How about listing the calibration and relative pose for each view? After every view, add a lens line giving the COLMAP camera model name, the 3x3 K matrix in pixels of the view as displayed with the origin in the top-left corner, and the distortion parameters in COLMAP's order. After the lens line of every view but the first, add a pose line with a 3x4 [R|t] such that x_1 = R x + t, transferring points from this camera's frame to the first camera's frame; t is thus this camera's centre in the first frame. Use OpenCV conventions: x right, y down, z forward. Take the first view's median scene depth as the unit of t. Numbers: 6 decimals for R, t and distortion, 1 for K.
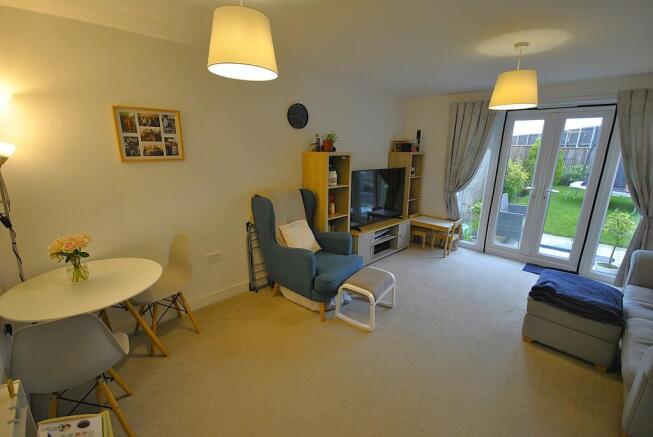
lens RADIAL K [[286.7, 0, 328.6], [0, 286.7, 220.1], [0, 0, 1]] dist [0.010084, -0.011756]
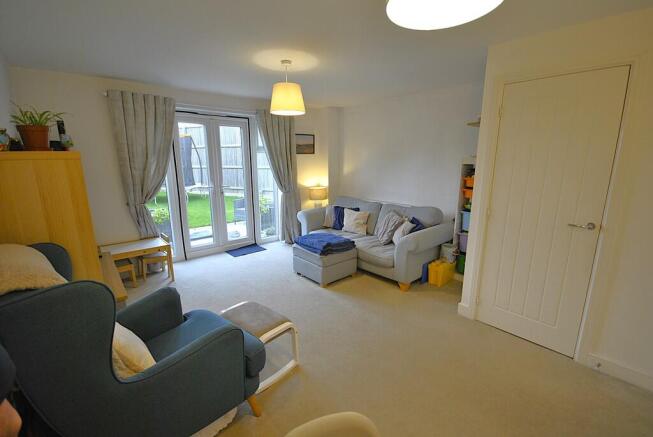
lens RADIAL K [[286.7, 0, 328.6], [0, 286.7, 220.1], [0, 0, 1]] dist [0.010084, -0.011756]
pose [[0.064704, -0.222757, 0.972724, -0.356888], [0.243391, 0.948852, 0.201100, -0.098217], [-0.967768, 0.223740, 0.115611, 0.456159]]
